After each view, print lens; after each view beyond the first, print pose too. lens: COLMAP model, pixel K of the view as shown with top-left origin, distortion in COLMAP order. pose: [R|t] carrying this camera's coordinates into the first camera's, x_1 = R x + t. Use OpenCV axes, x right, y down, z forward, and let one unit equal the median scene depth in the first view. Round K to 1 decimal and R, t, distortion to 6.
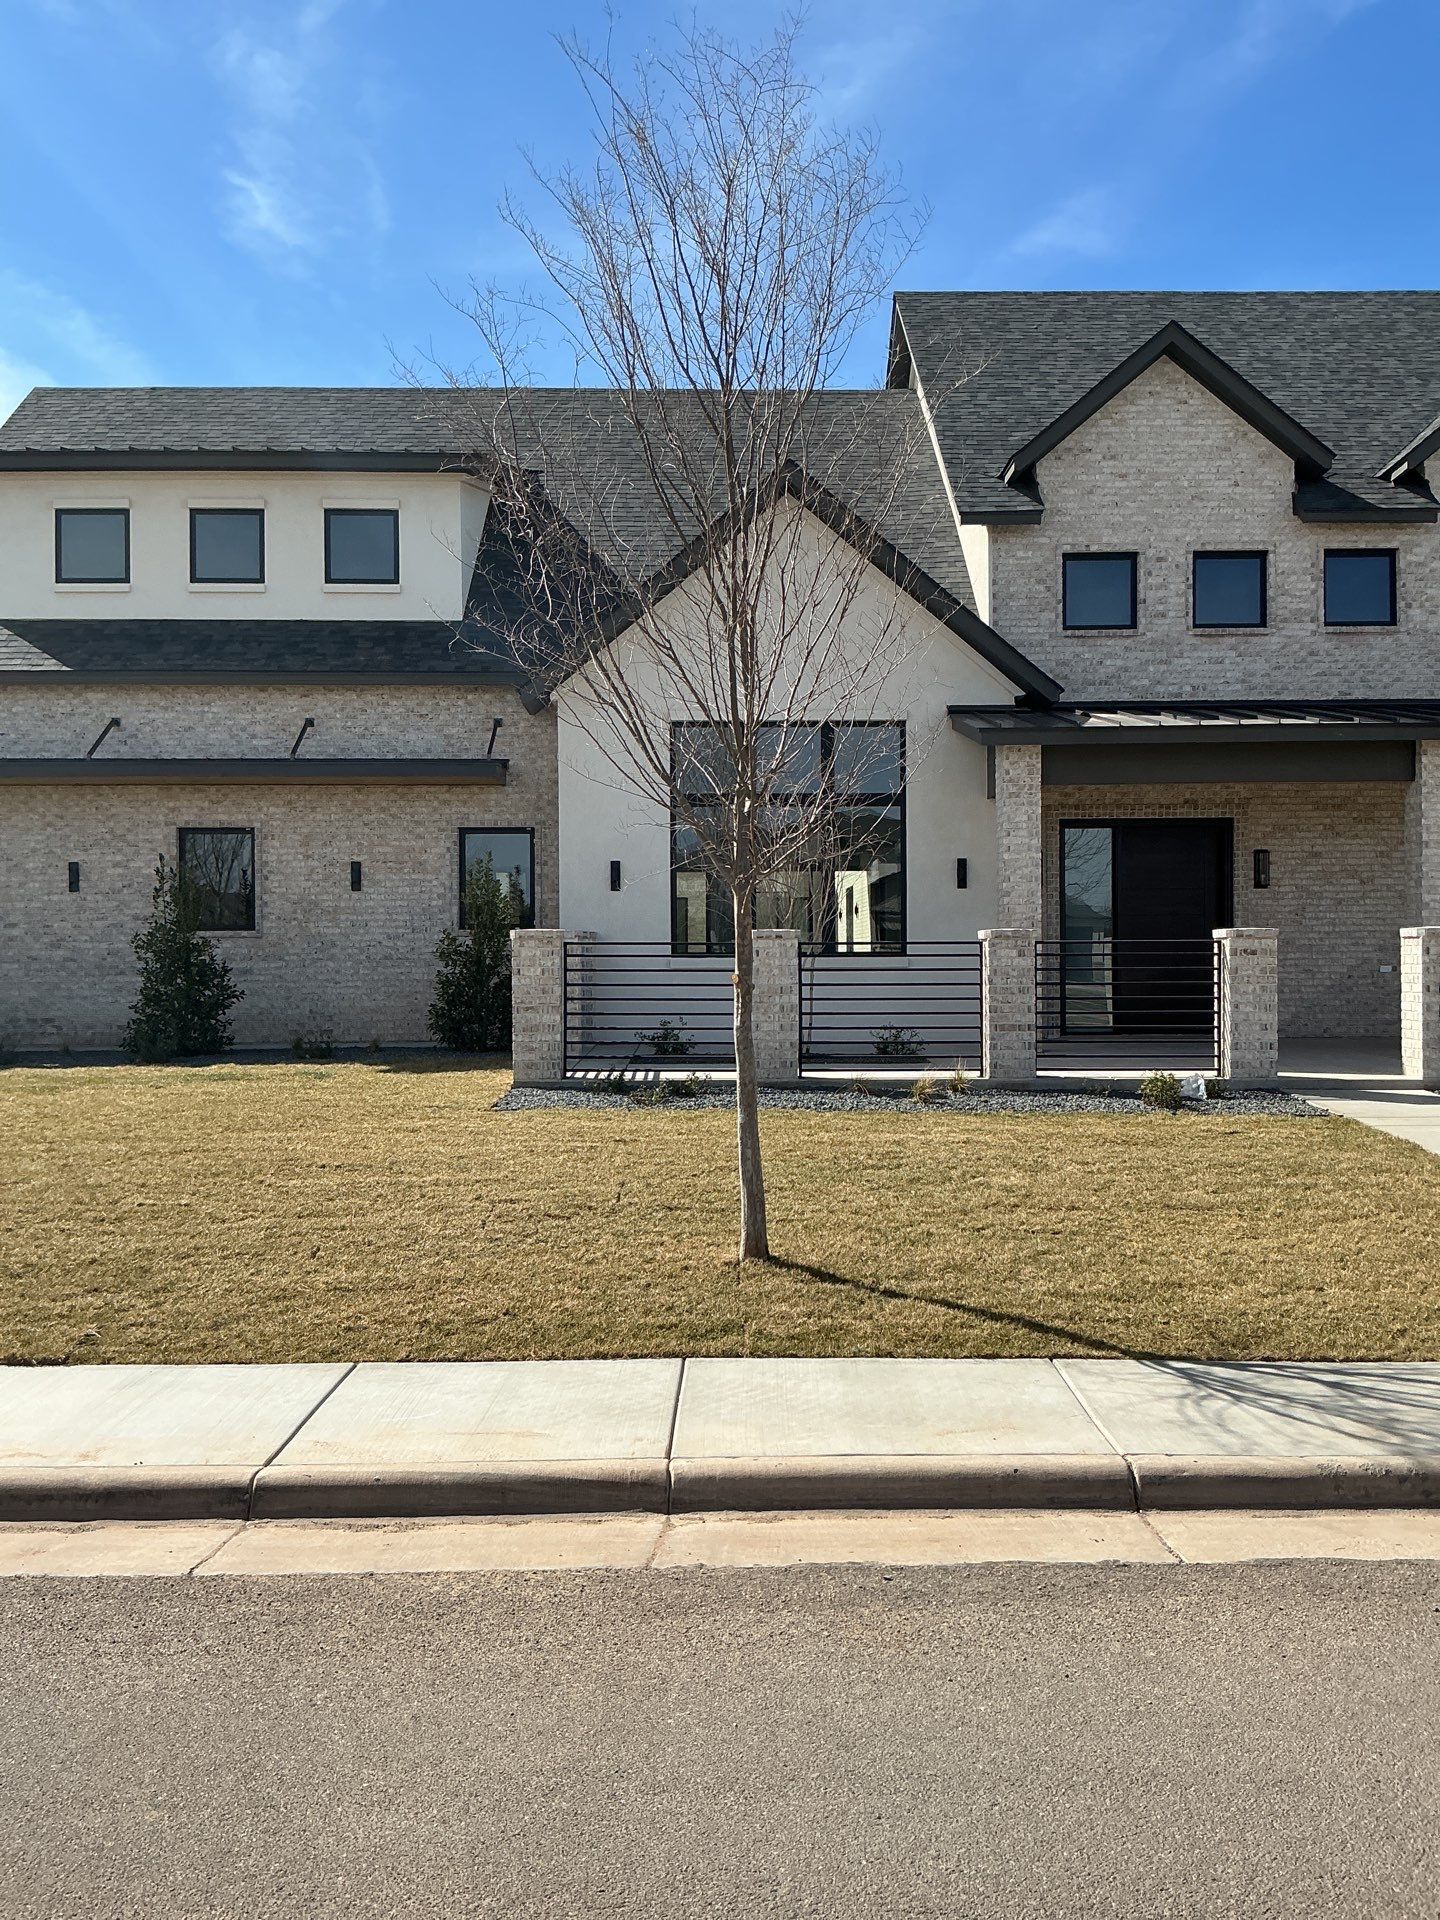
lens RADIAL K [[1580.9, 0, 720.0], [0, 1580.9, 960.0], [0, 0, 1]] dist [0.145280, -0.311310]
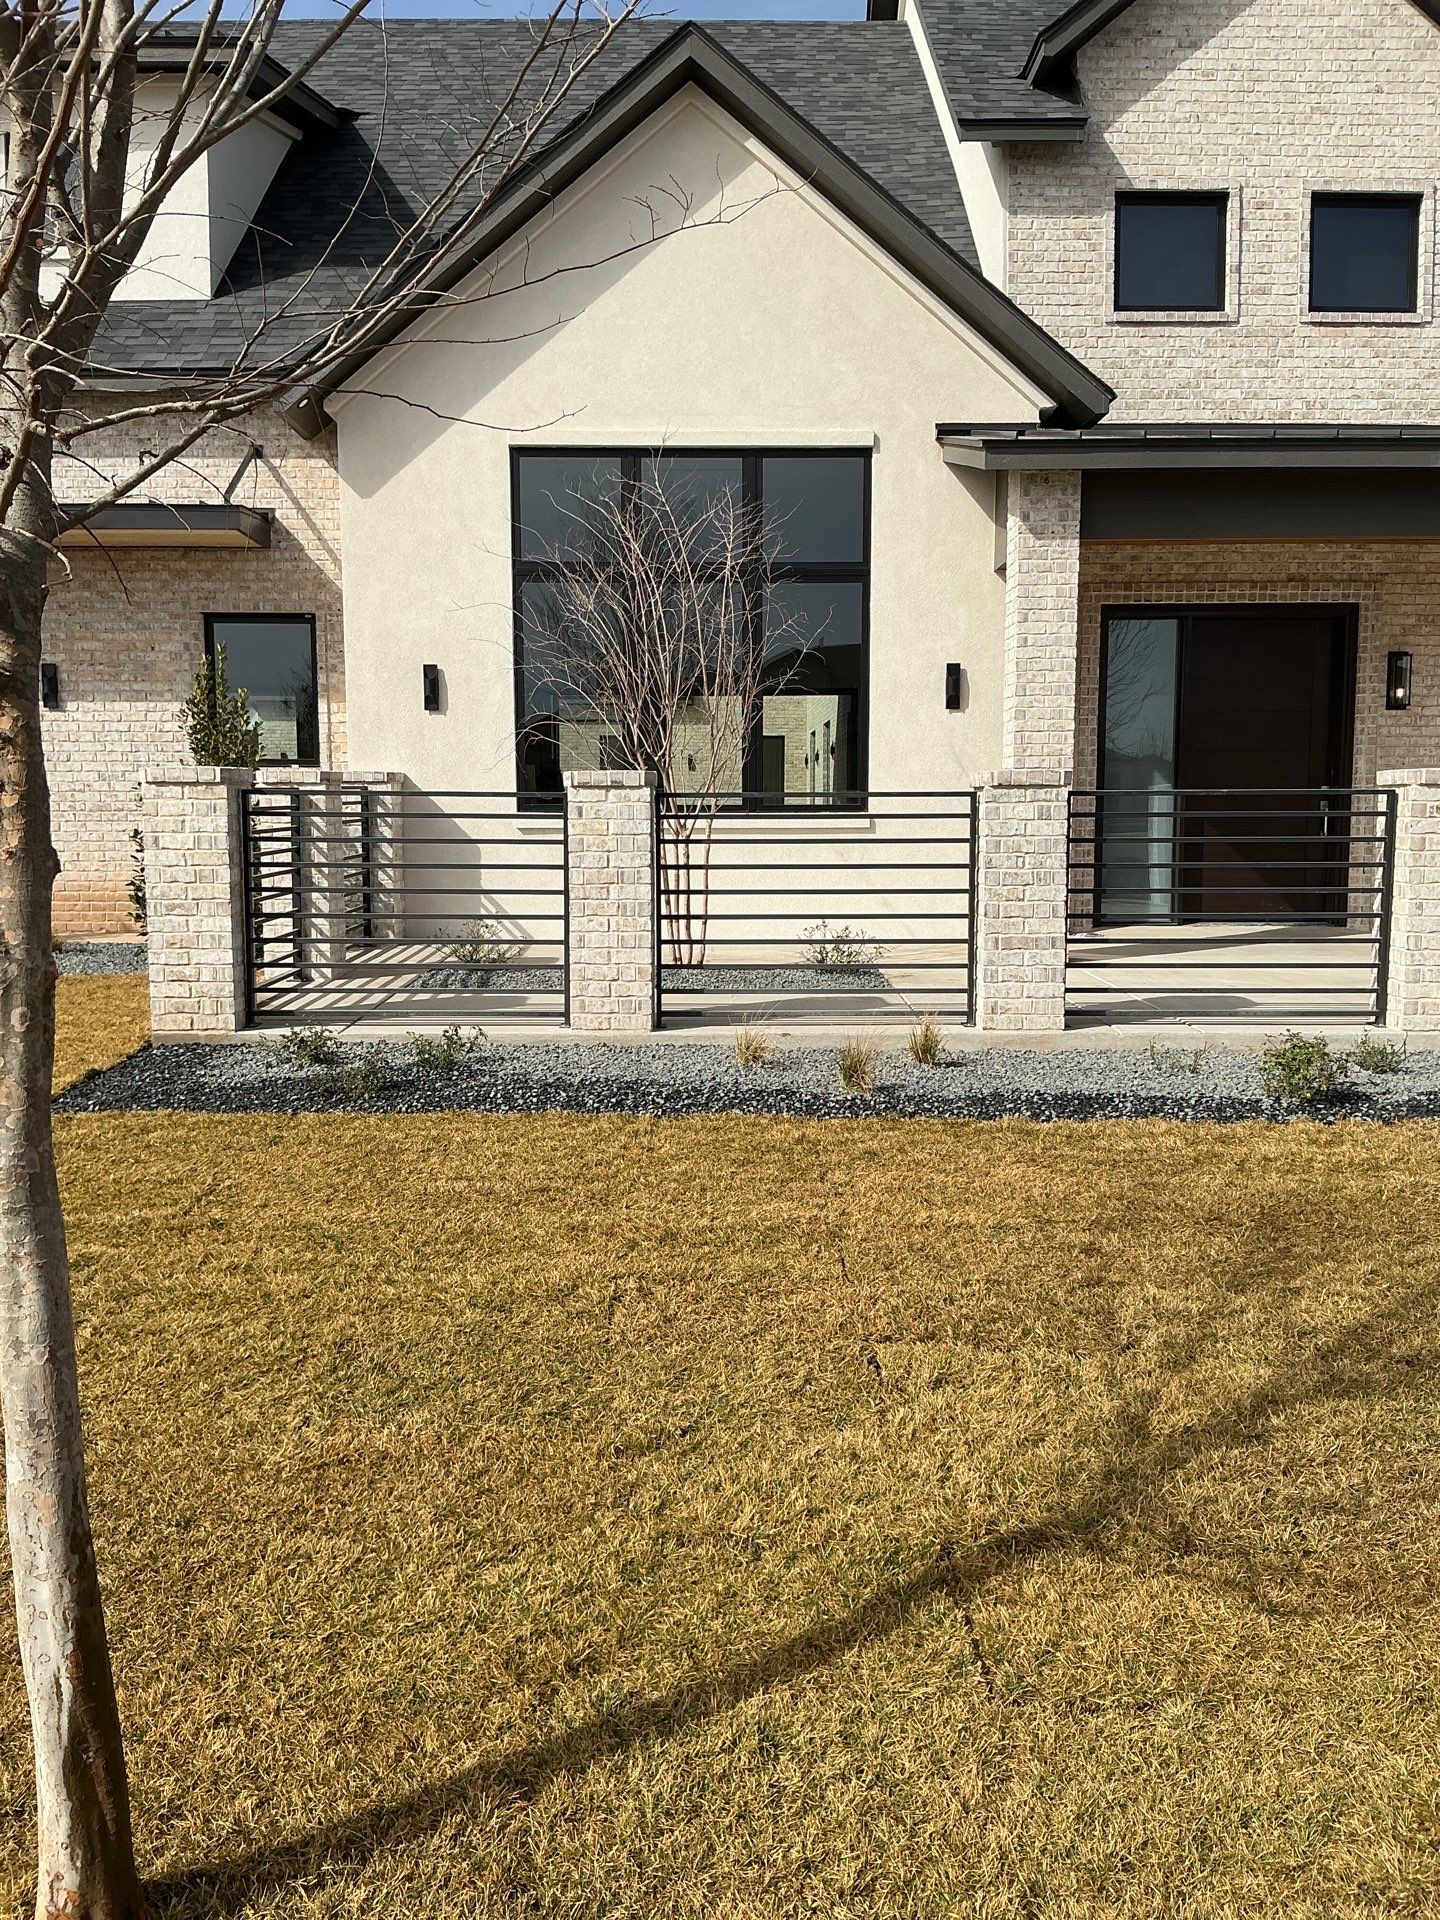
lens RADIAL K [[1580.9, 0, 720.0], [0, 1580.9, 960.0], [0, 0, 1]] dist [0.145280, -0.311310]
pose [[0.999985, 0.004509, -0.003211, 0.061161], [-0.004172, 0.995169, 0.098089, -0.005659], [0.003638, -0.098074, 0.995172, 0.344473]]
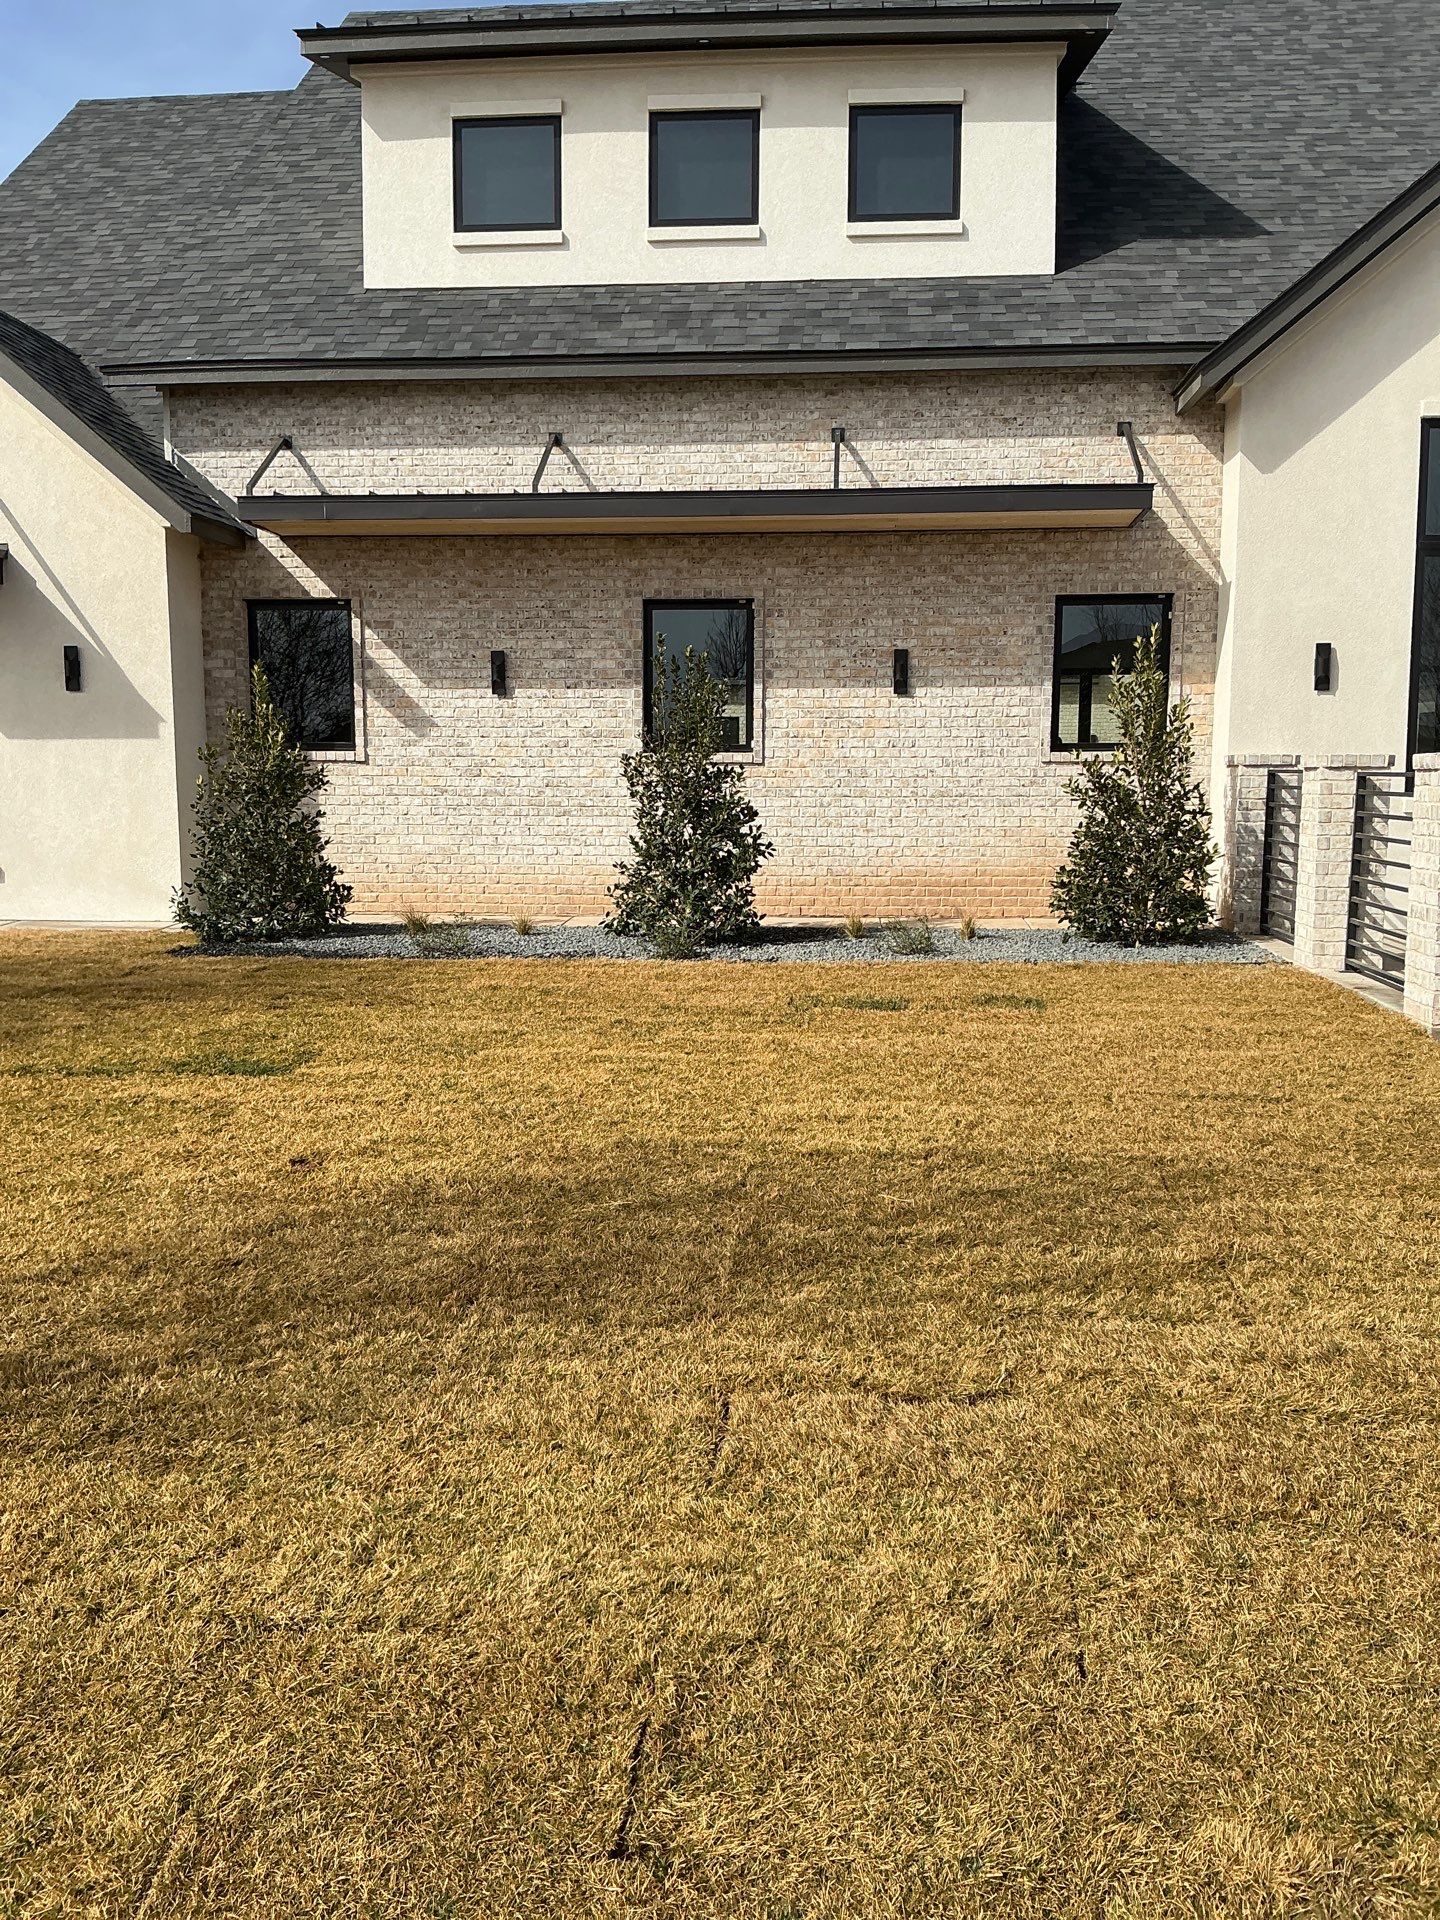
lens RADIAL K [[1580.9, 0, 720.0], [0, 1580.9, 960.0], [0, 0, 1]] dist [0.145280, -0.311310]
pose [[0.995243, 0.018473, -0.095656, -0.258734], [-0.007976, 0.994012, 0.108976, -0.004346], [0.097096, -0.107695, 0.989431, 0.341578]]
